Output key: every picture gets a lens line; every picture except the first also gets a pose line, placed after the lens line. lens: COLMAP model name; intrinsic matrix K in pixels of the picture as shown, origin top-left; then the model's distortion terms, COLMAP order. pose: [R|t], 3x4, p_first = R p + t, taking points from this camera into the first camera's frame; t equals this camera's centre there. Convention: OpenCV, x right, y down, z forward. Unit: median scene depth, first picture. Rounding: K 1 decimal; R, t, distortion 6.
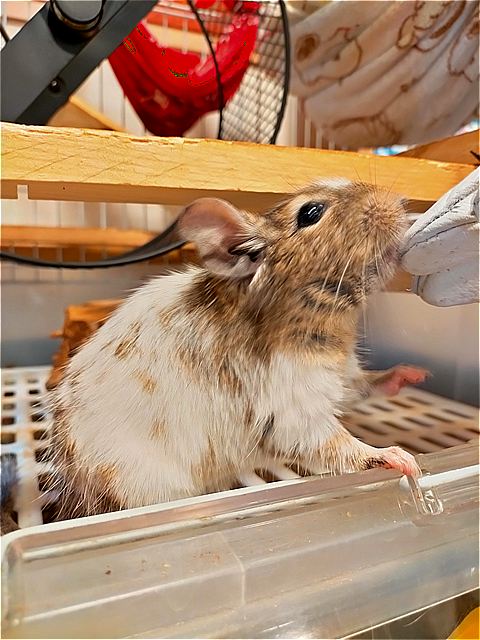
lens RADIAL K [[494.6, 0, 231.3], [0, 494.6, 319.7], [0, 0, 1]] dist [-0.002090, -0.004259]
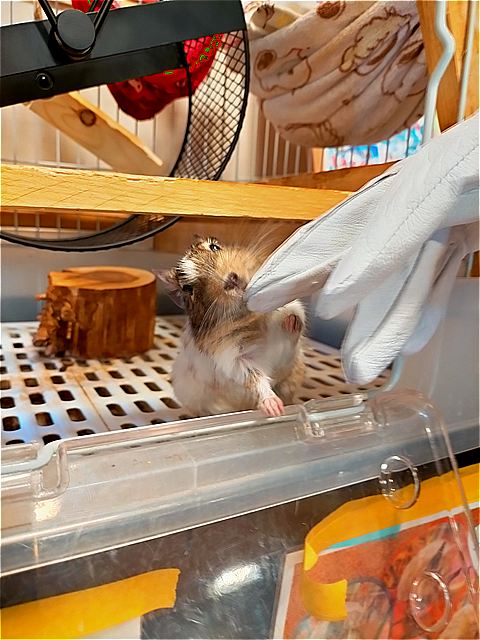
lens RADIAL K [[494.6, 0, 231.3], [0, 494.6, 319.7], [0, 0, 1]] dist [-0.002090, -0.004259]
pose [[0.996211, 0.032438, 0.080695, -0.002806], [-0.039769, 0.995059, 0.090975, -0.048099], [-0.077346, -0.093839, 0.992578, -0.216680]]
